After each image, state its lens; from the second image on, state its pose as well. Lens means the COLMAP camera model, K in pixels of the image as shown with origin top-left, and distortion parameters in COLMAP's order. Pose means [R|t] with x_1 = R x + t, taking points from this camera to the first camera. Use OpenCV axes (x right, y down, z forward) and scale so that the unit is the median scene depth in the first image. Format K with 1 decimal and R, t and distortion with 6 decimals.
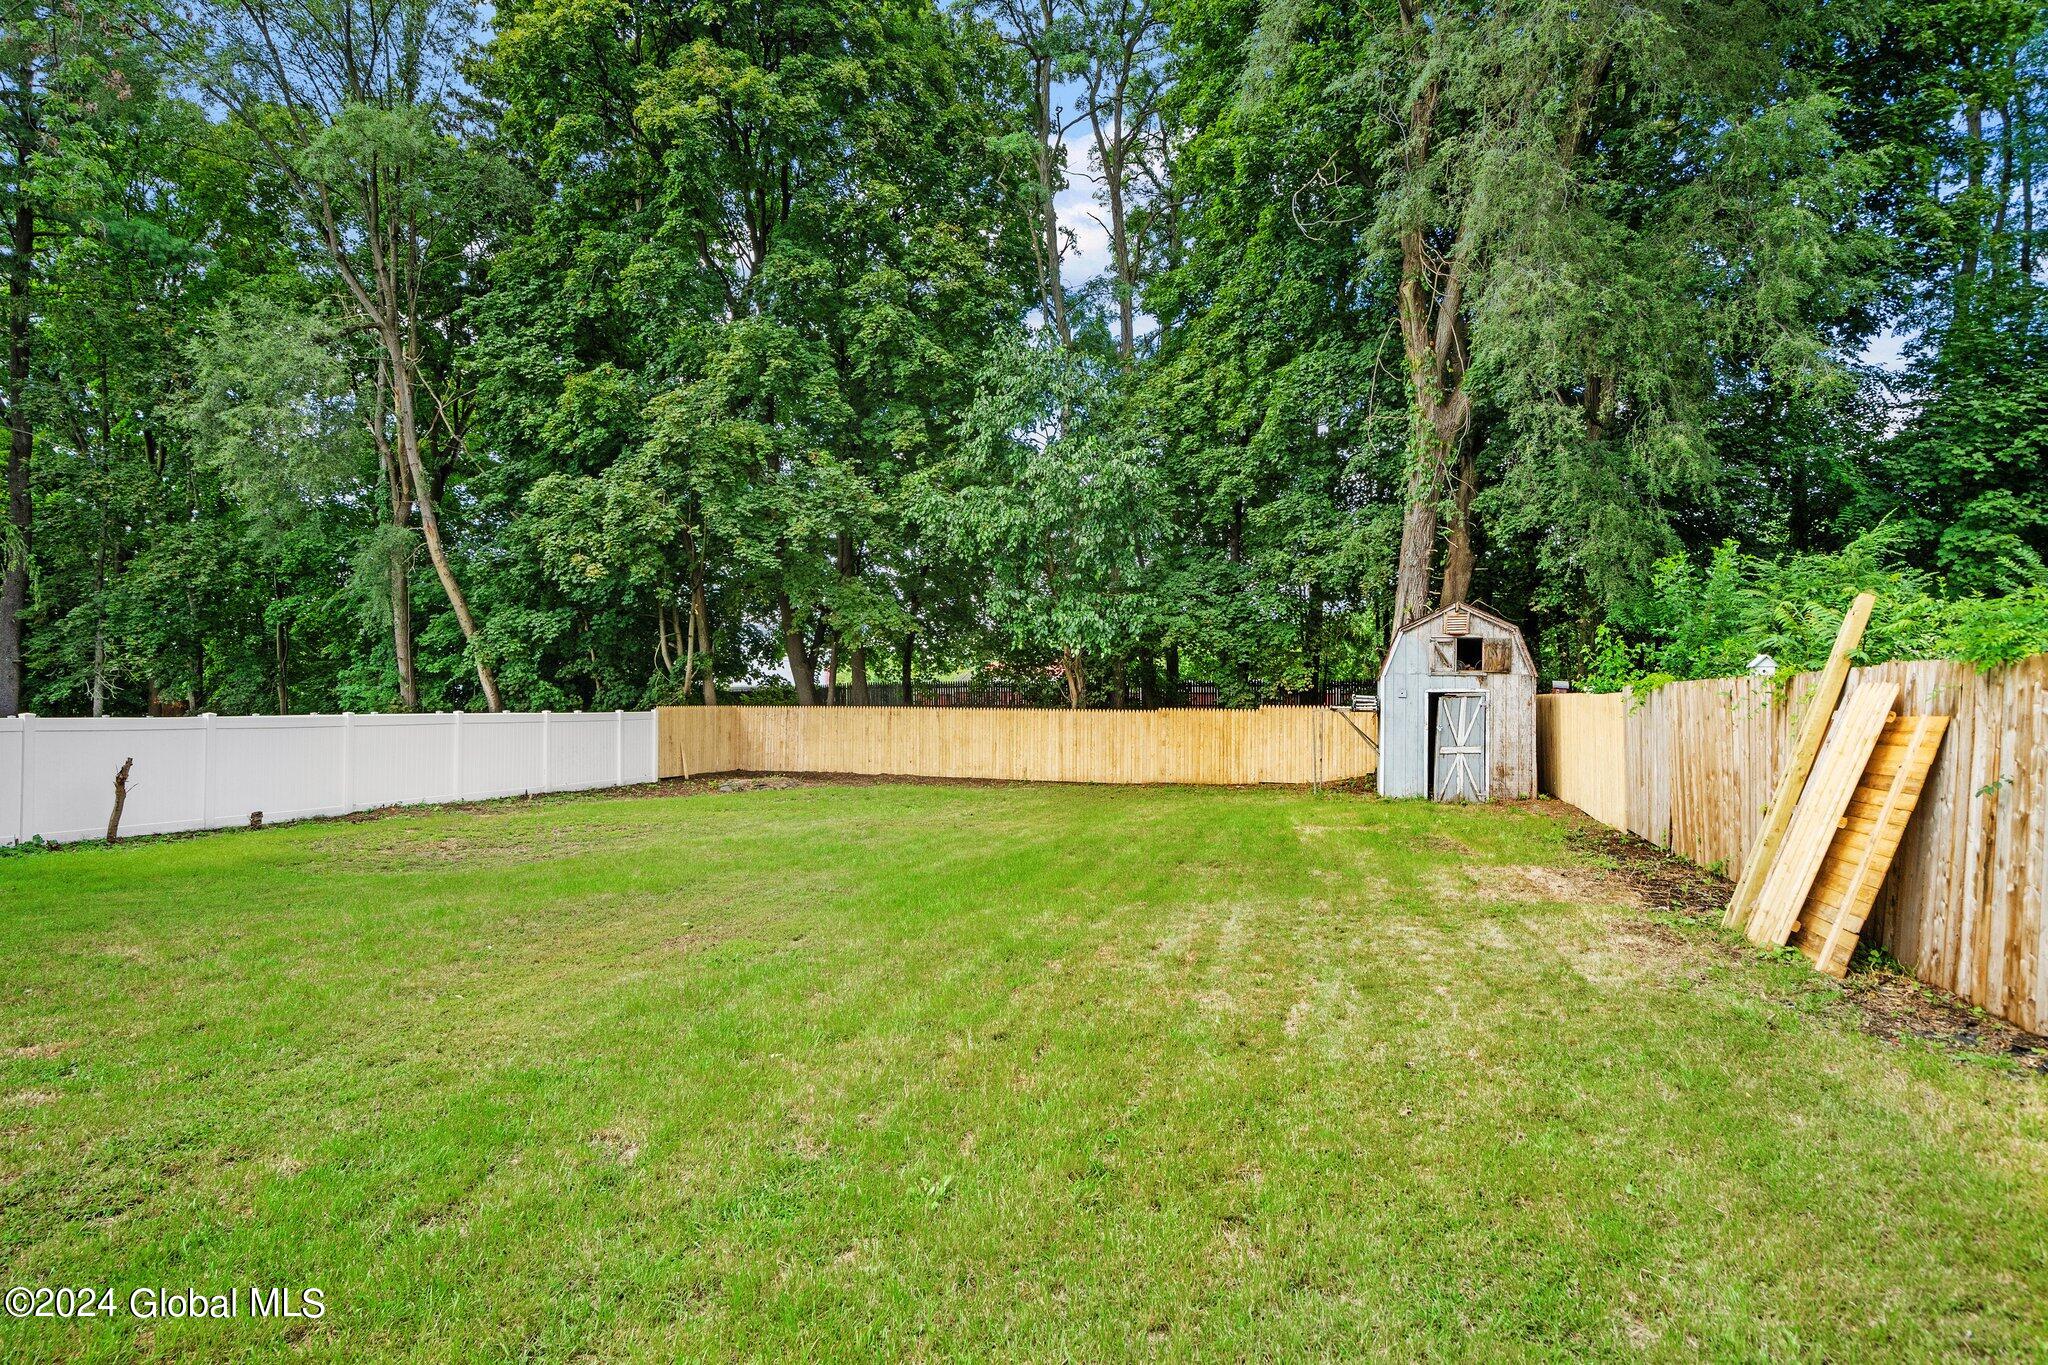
lens RADIAL K [[1126.4, 0, 1017.2], [0, 1126.4, 679.6], [0, 0, 1]] dist [0.009853, -0.003477]
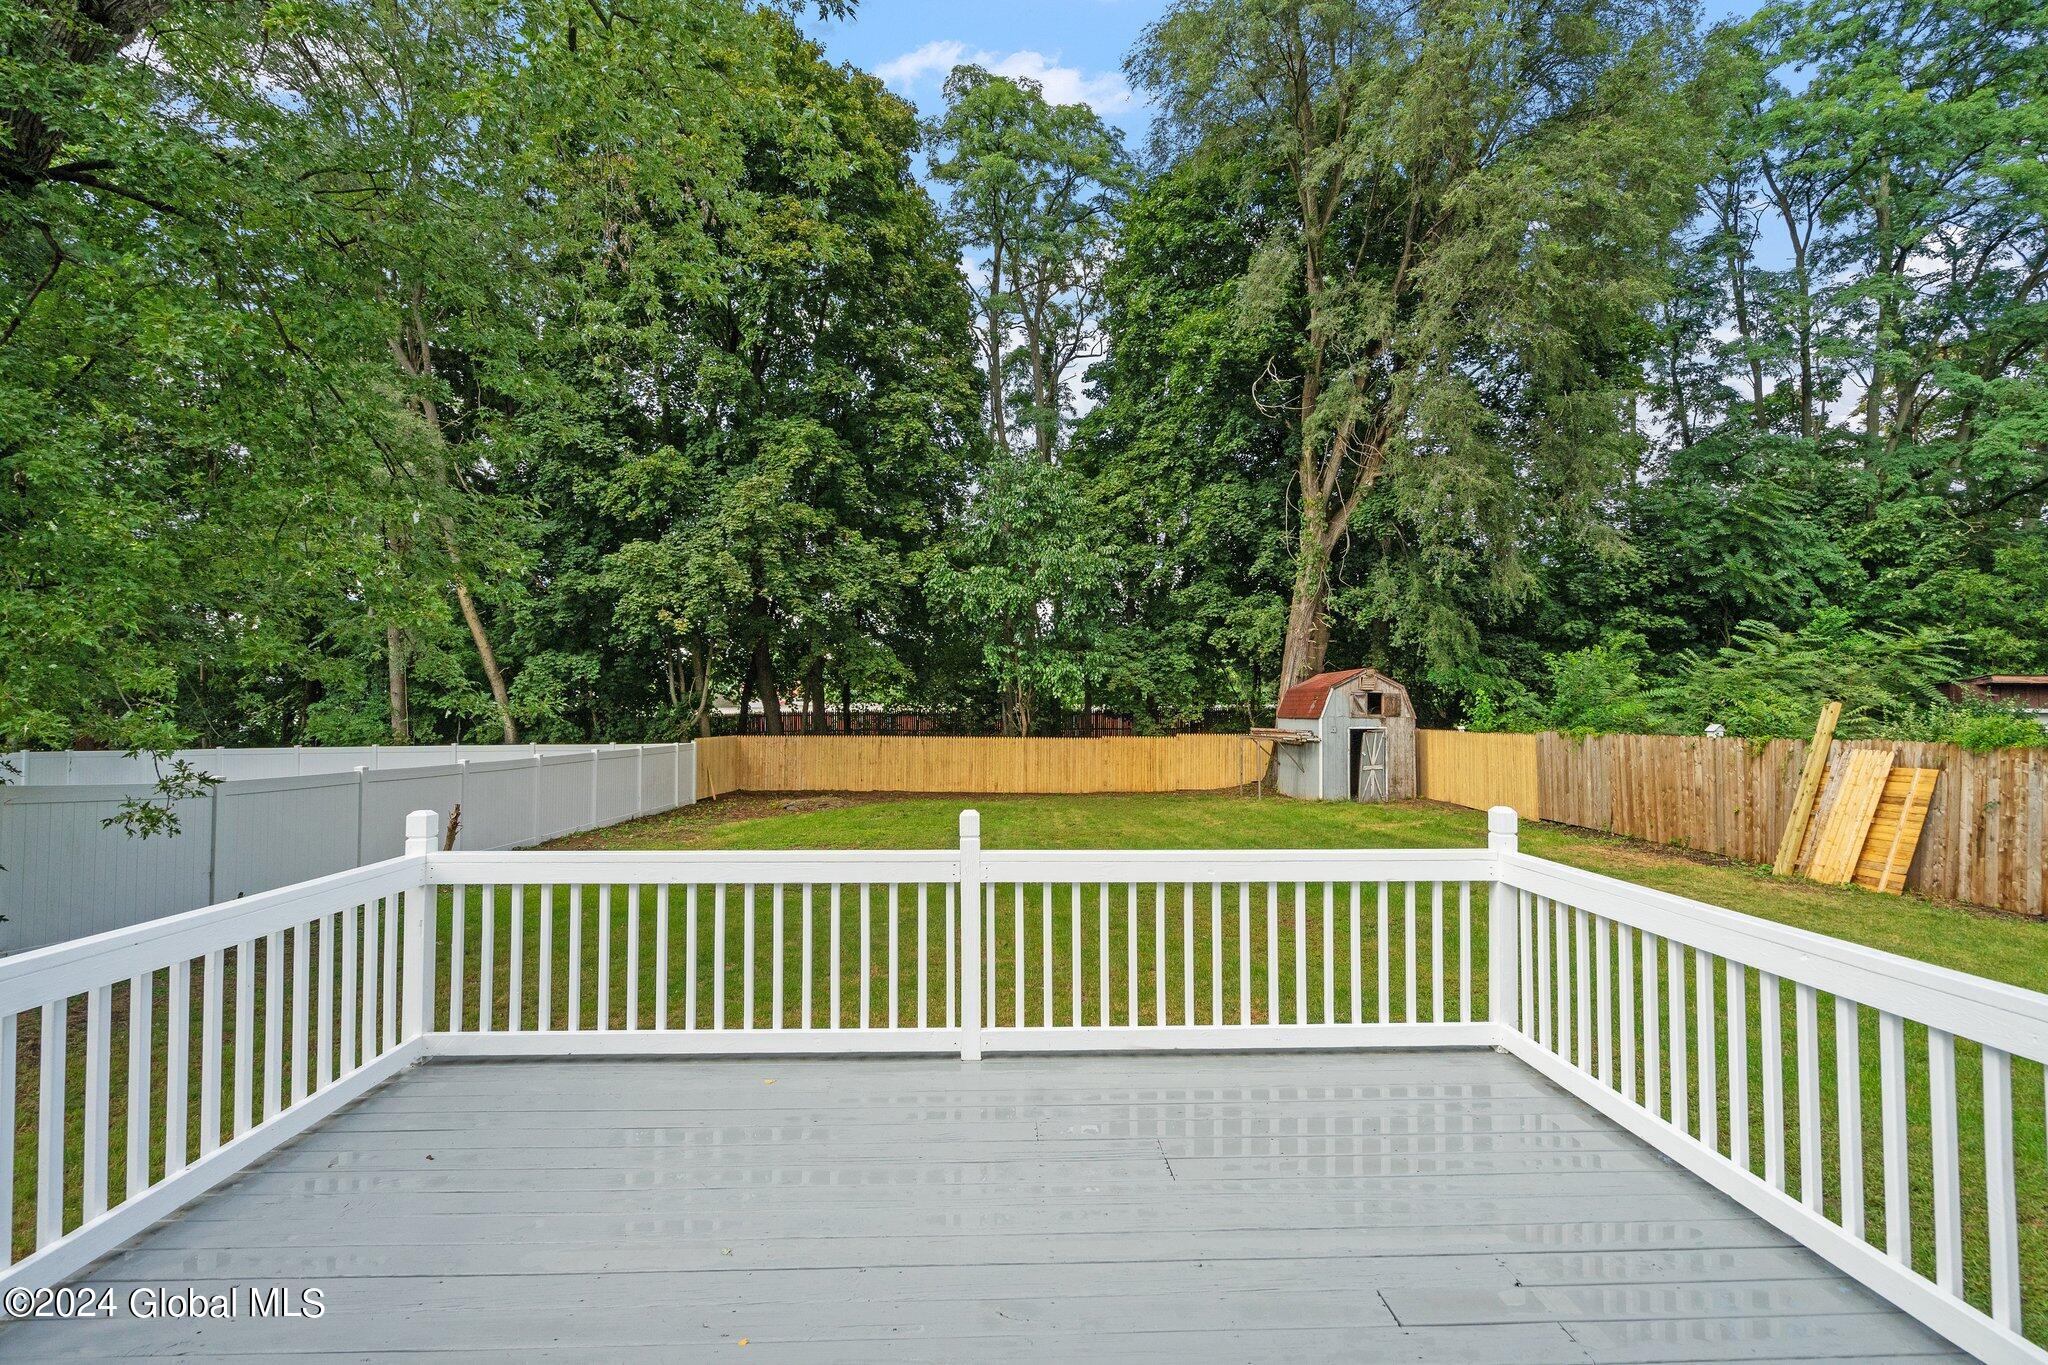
lens RADIAL K [[934.3, 0, 1029.5], [0, 934.3, 678.9], [0, 0, 1]] dist [-0.003289, 0.002188]
pose [[0.949930, 0.008658, 0.312342, -0.311387], [-0.003243, 0.999835, -0.017853, -0.023073], [-0.312446, 0.015946, 0.949802, -0.030335]]
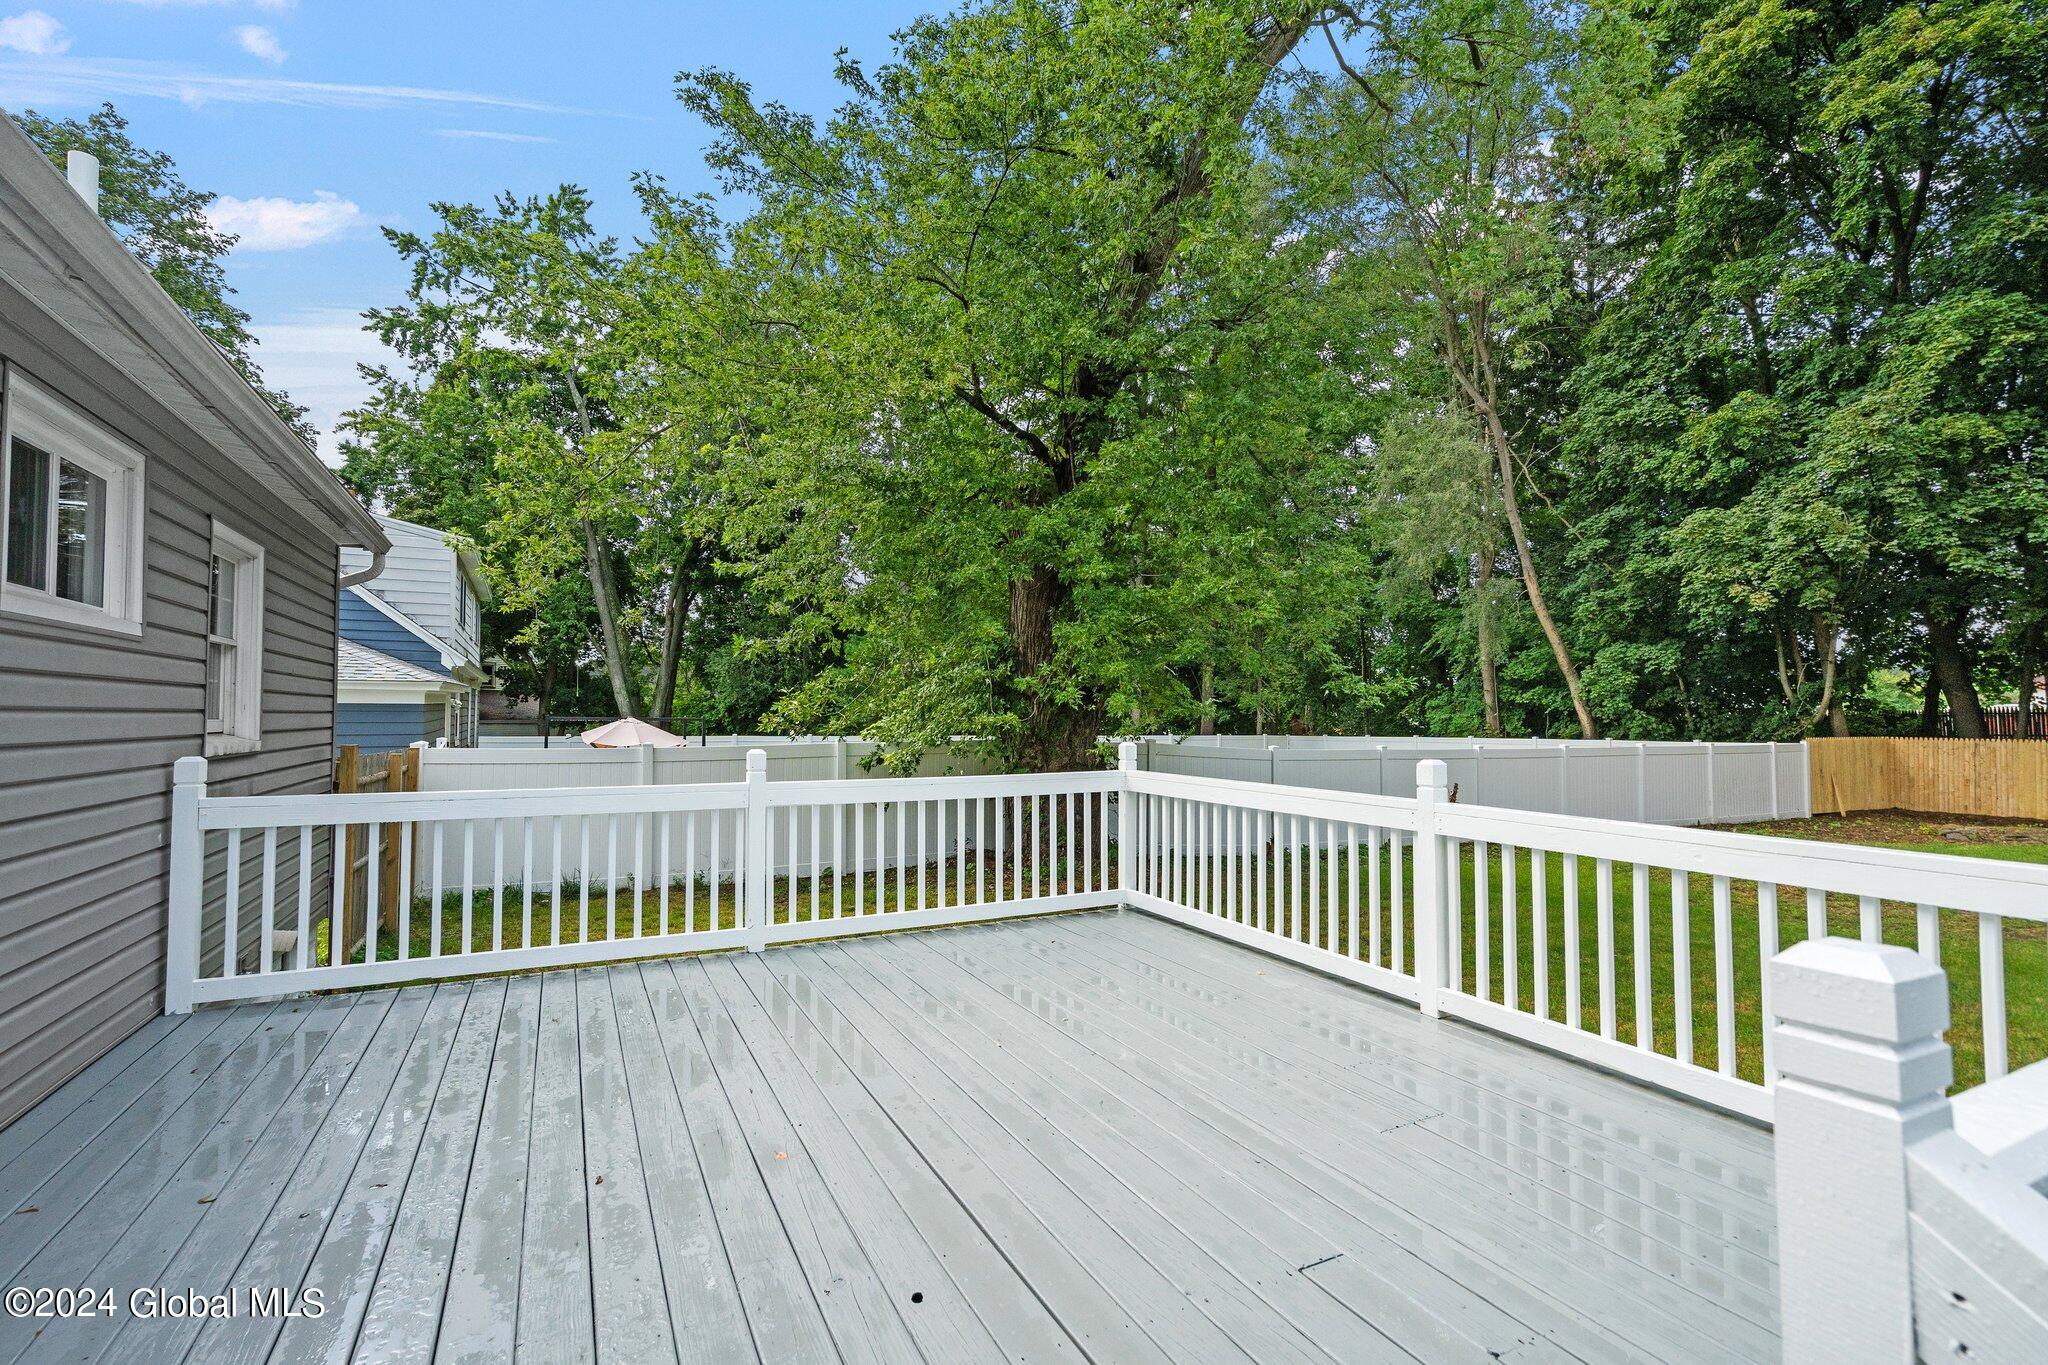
lens RADIAL K [[934.3, 0, 1003.2], [0, 934.3, 676.2], [0, 0, 1]] dist [-0.003289, 0.002188]
pose [[0.671556, -0.028787, -0.740395, -0.203164], [0.010844, 0.999520, -0.029026, -0.013332], [0.740875, 0.011464, 0.671545, -0.031271]]
